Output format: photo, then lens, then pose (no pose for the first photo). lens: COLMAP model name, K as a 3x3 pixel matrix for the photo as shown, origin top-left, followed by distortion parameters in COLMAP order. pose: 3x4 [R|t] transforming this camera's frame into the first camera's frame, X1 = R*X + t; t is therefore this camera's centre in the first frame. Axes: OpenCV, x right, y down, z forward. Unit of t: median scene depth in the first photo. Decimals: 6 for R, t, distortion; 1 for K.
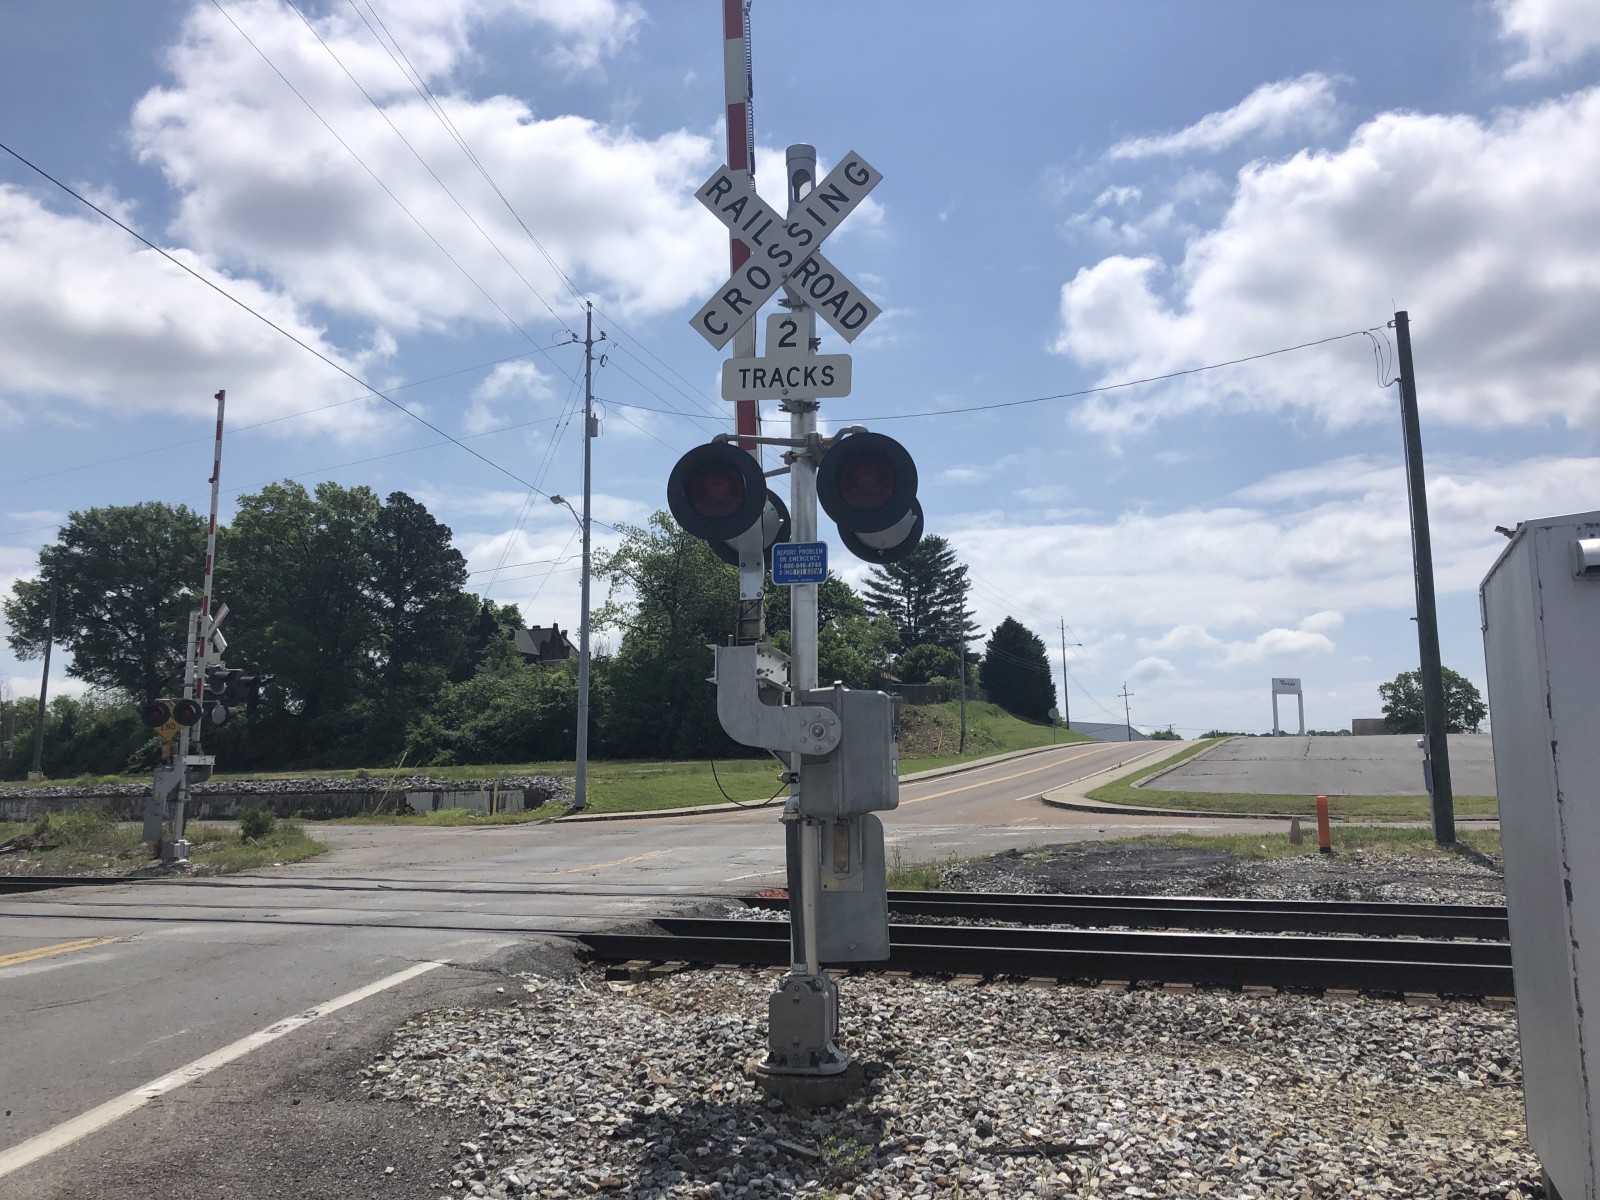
lens RADIAL K [[1314.0, 0, 806.6], [0, 1314.0, 590.0], [0, 0, 1]] dist [0.051533, -0.041098]
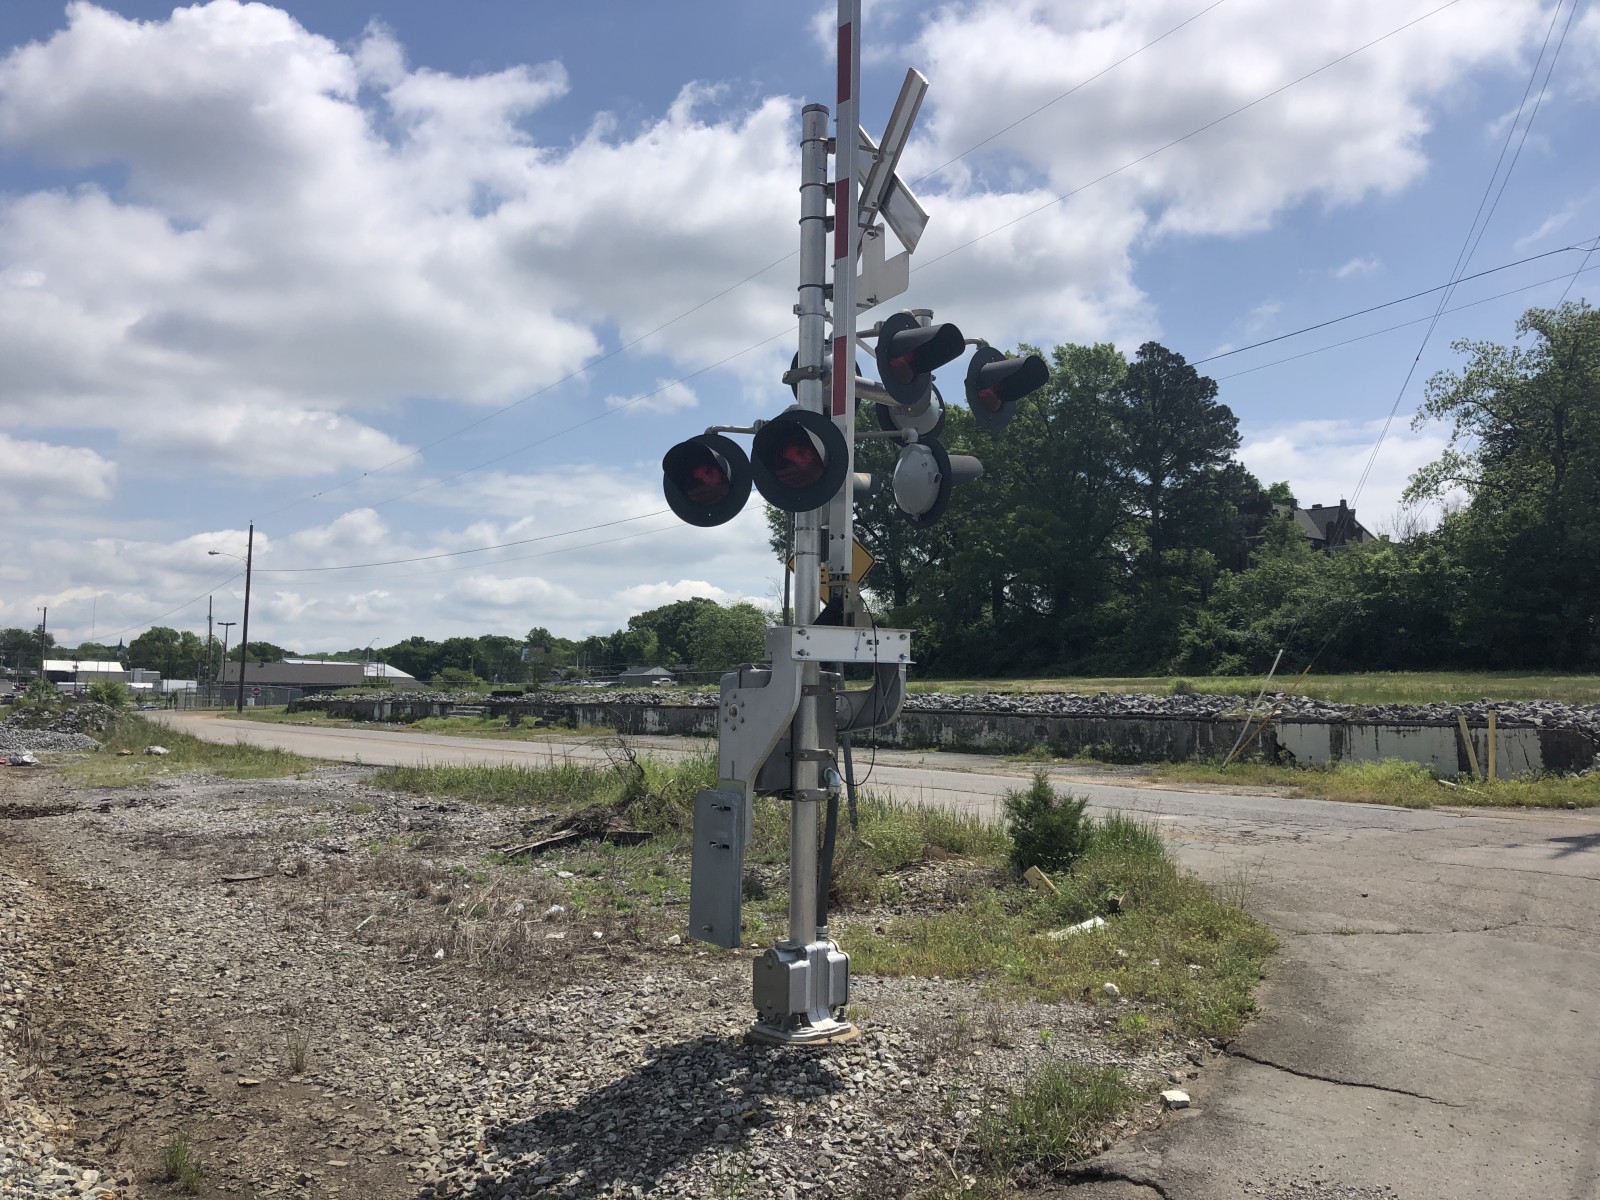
lens RADIAL K [[1314.0, 0, 797.8], [0, 1314.0, 577.7], [0, 0, 1]] dist [0.051533, -0.041098]
pose [[0.856044, -0.027092, -0.516193, -0.096078], [0.057656, 0.997398, 0.043269, 0.029255], [0.513678, -0.066802, 0.855379, 0.220195]]
